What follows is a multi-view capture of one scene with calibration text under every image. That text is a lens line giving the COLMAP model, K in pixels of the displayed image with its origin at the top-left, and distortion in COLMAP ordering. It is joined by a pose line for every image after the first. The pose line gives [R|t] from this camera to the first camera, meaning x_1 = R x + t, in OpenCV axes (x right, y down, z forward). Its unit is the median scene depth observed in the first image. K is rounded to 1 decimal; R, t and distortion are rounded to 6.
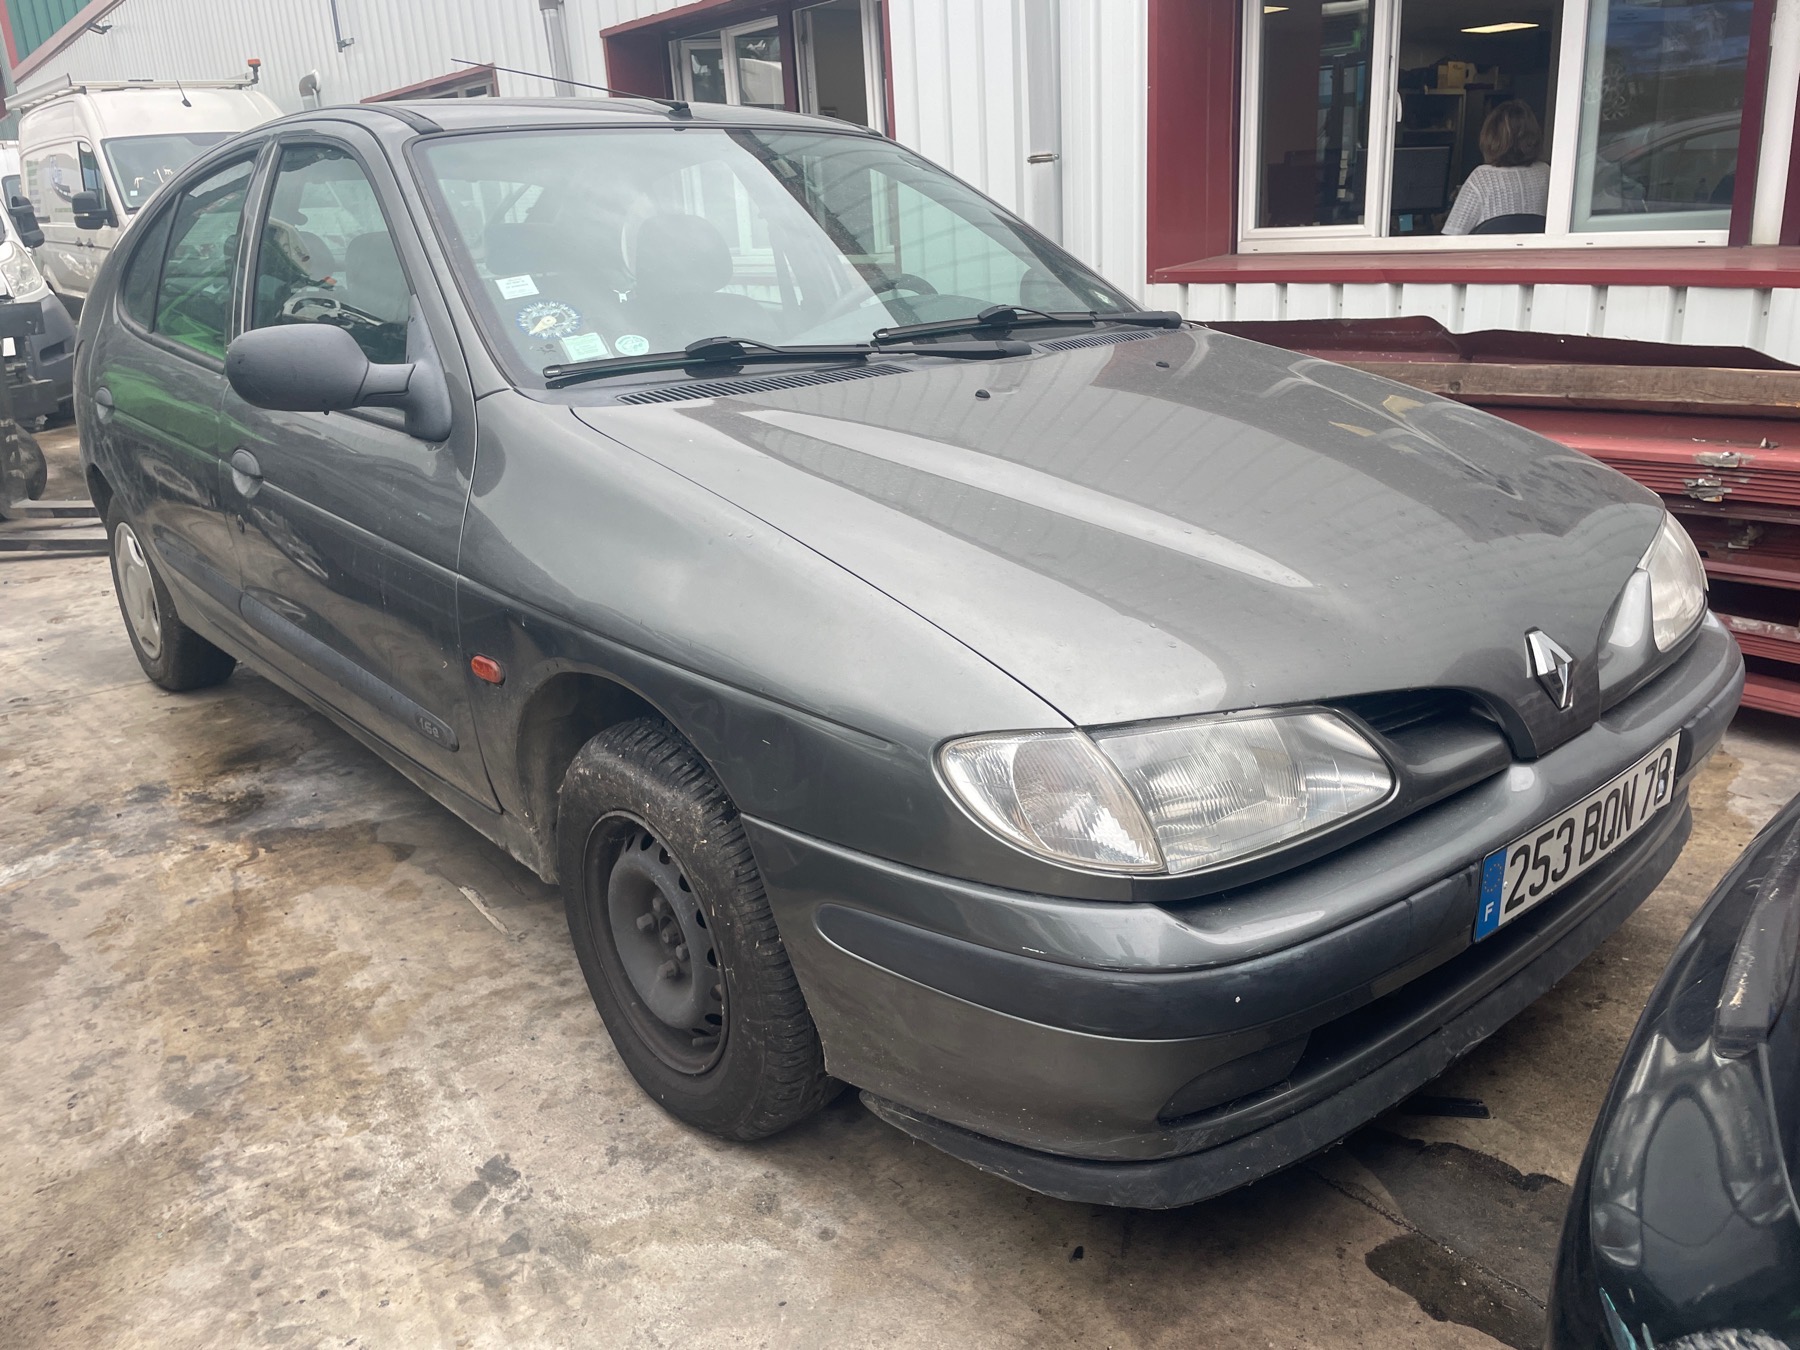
lens RADIAL K [[1405.2, 0, 900.3], [0, 1405.2, 676.7], [0, 0, 1]] dist [0.010315, -0.000369]
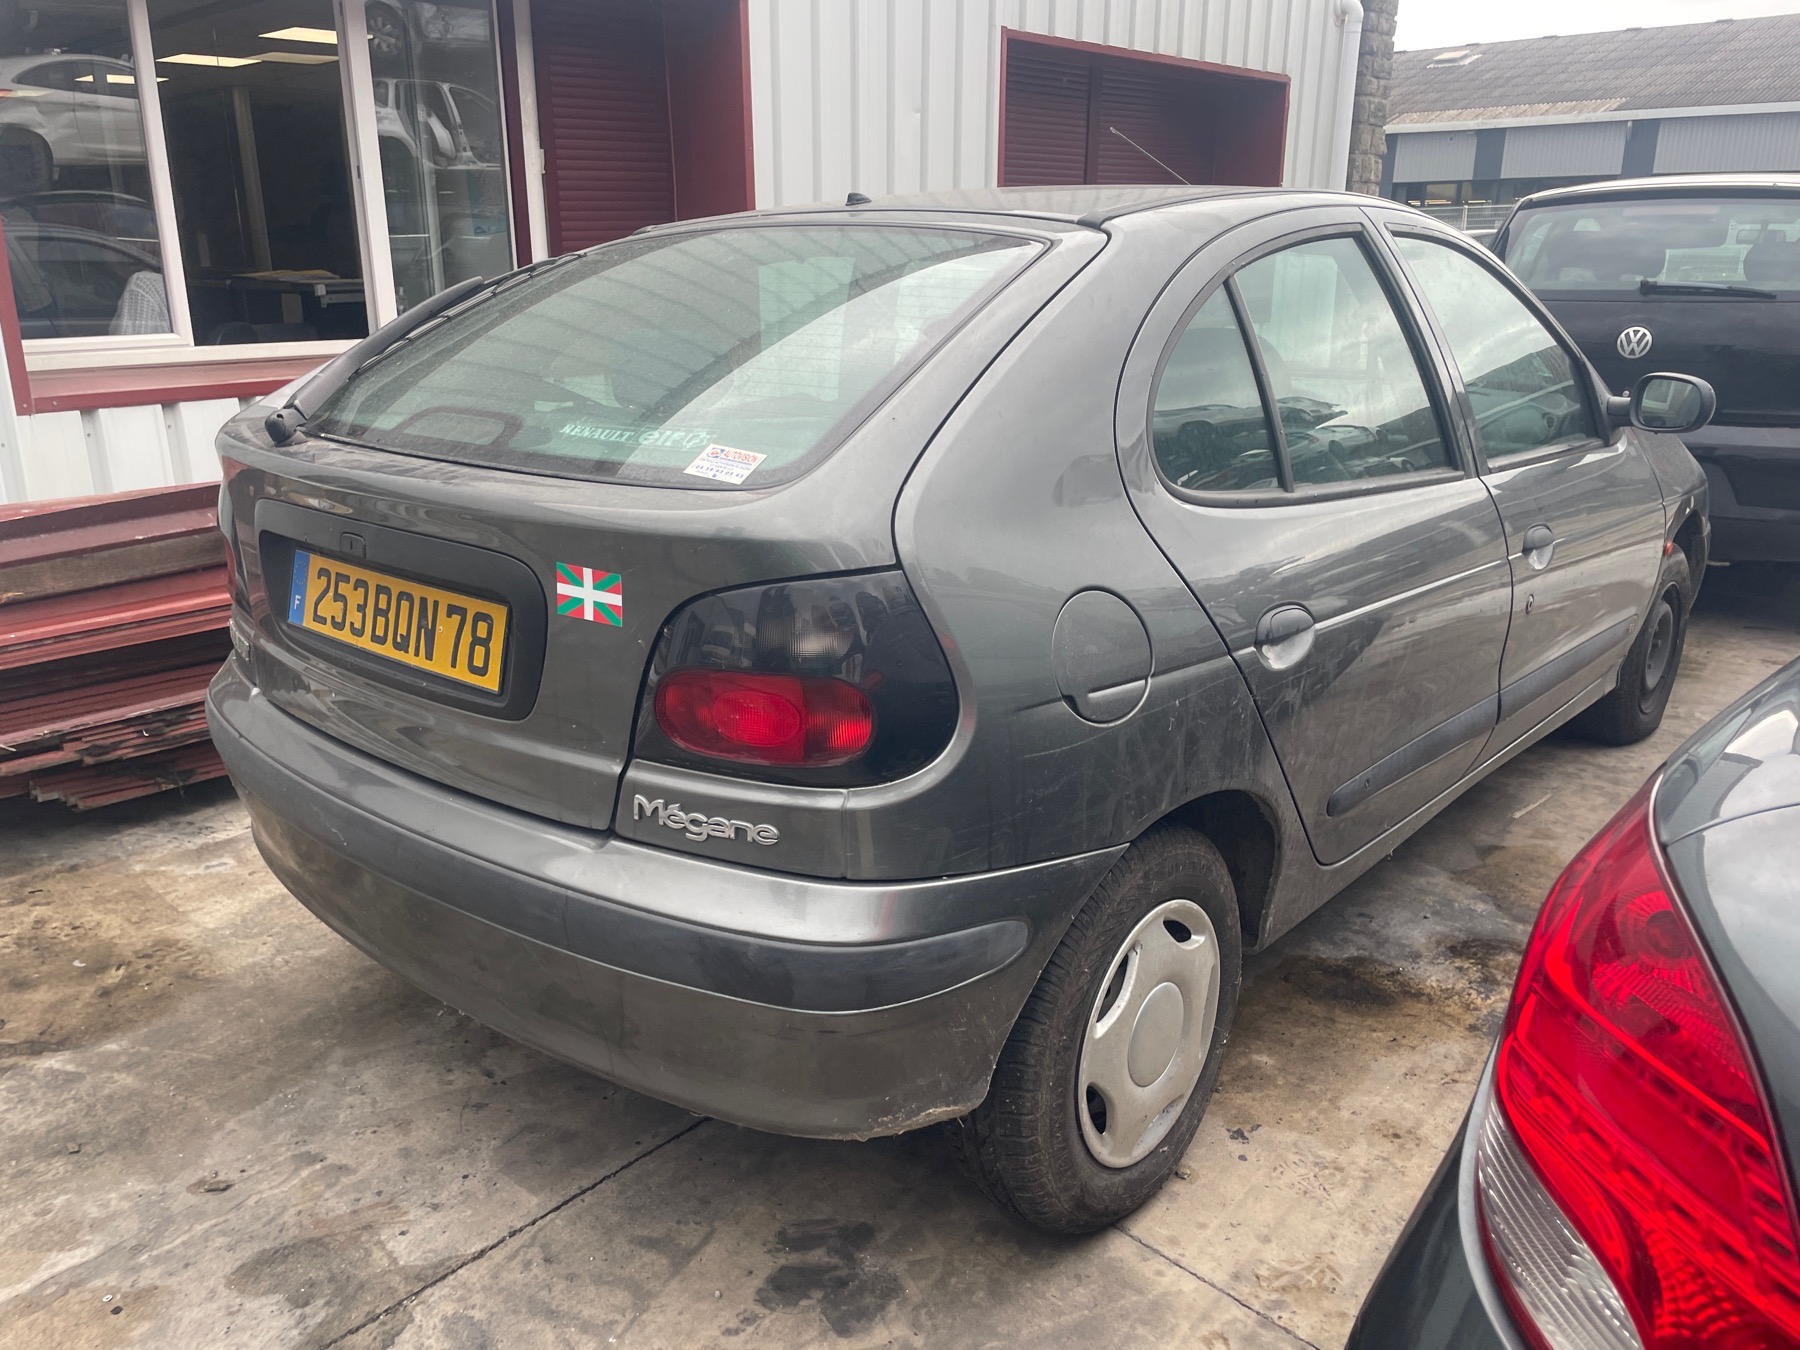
lens RADIAL K [[1405.2, 0, 899.9], [0, 1405.2, 661.8], [0, 0, 1]] dist [0.010315, -0.000369]
pose [[-0.163818, -0.218778, 0.961925, -1.156945], [0.308962, 0.914662, 0.260646, -0.399512], [-0.936860, 0.339897, -0.082244, 1.278838]]
